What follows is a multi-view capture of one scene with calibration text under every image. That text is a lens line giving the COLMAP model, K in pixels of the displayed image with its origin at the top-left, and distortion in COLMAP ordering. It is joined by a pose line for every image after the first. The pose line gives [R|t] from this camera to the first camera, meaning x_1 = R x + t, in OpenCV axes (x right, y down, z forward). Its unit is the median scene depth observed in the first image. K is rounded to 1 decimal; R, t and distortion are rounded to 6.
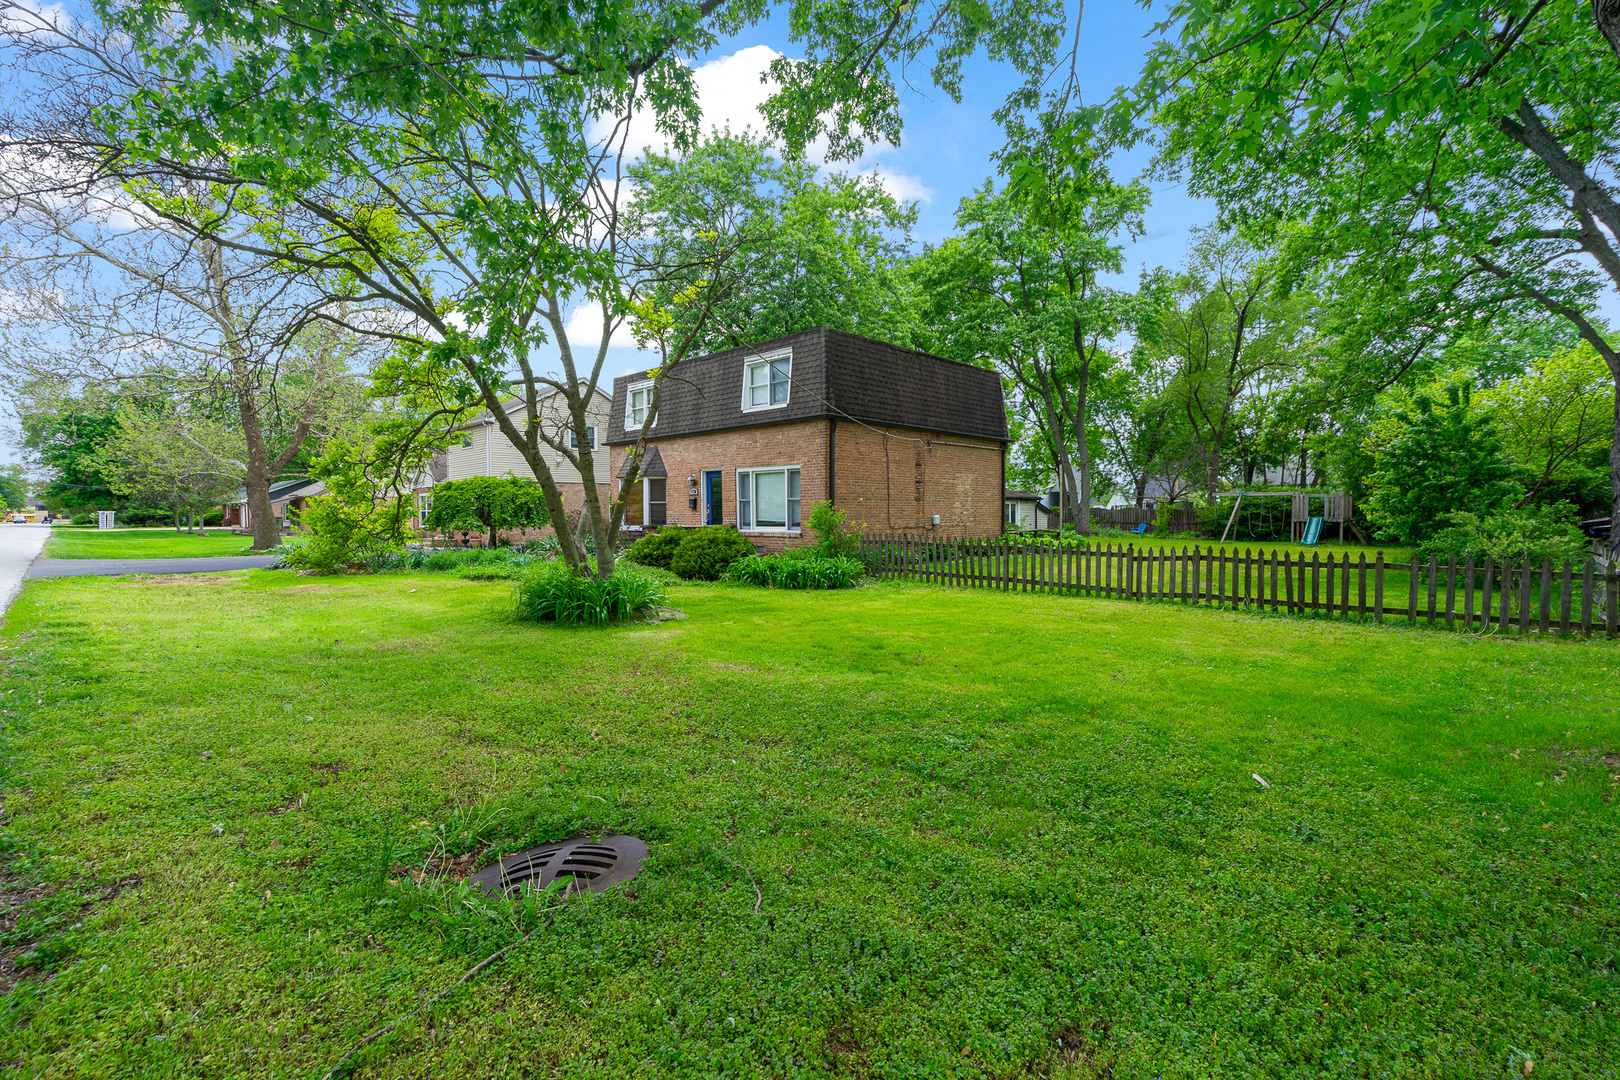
lens RADIAL K [[725.0, 0, 811.2], [0, 725.0, 550.8], [0, 0, 1]] dist [0.002547, 0.000160]
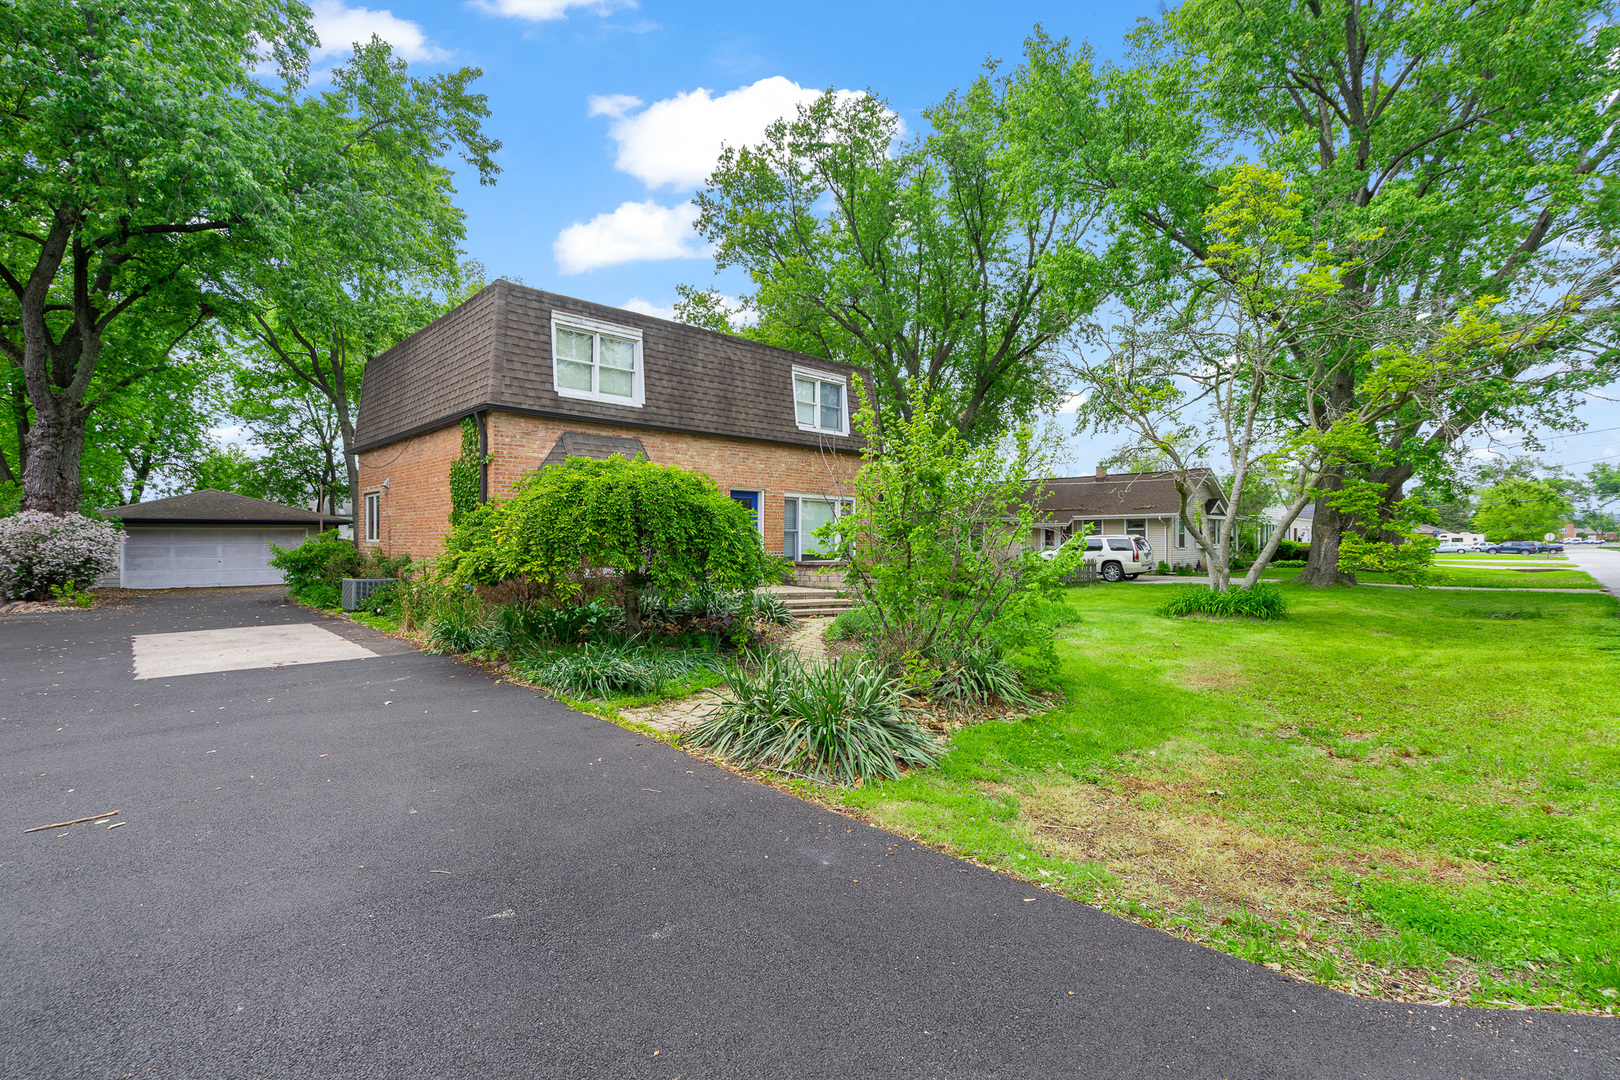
lens RADIAL K [[742.7, 0, 797.8], [0, 742.7, 539.6], [0, 0, 1]] dist [-0.001911, -0.000166]
pose [[0.047350, 0.007136, 0.998853, -0.893376], [0.056612, 0.998348, -0.009816, -0.046131], [-0.997273, 0.057012, 0.046867, 0.881646]]
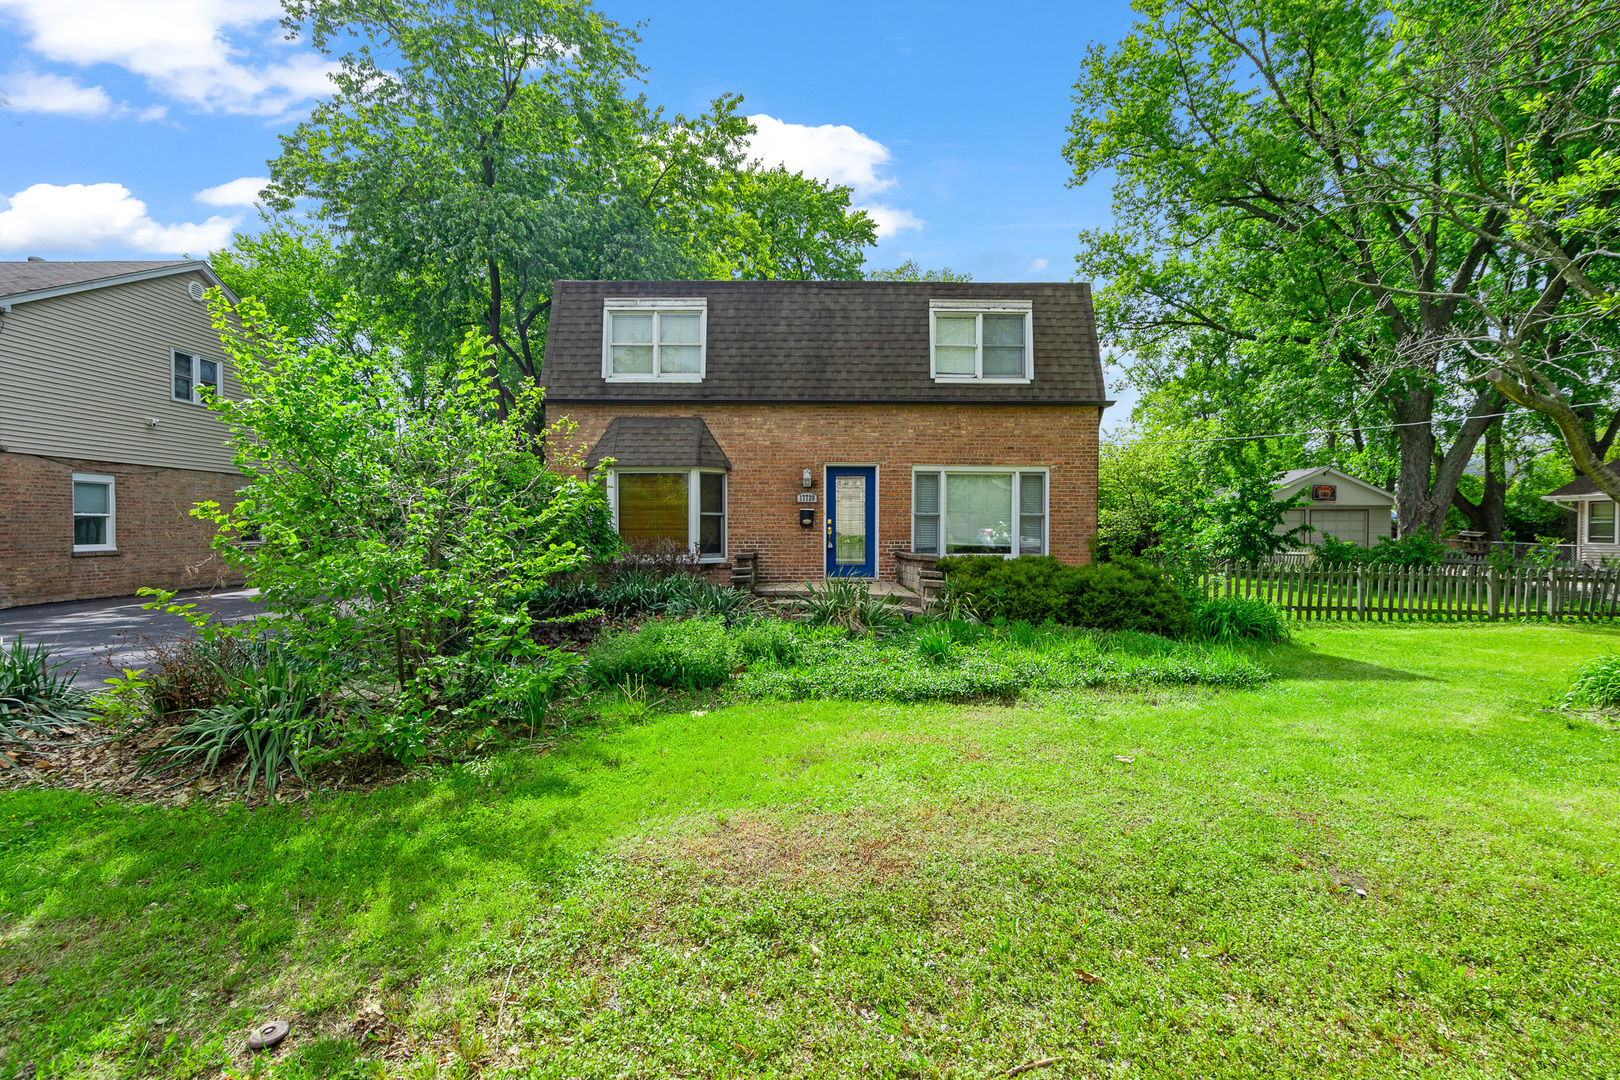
lens RADIAL K [[736.4, 0, 826.8], [0, 736.4, 532.8], [0, 0, 1]] dist [0.001391, 0.000526]
pose [[0.726983, 0.006446, 0.686626, -0.572901], [0.032133, 0.998541, -0.043396, -0.024550], [-0.685904, 0.053611, 0.725715, 0.533893]]
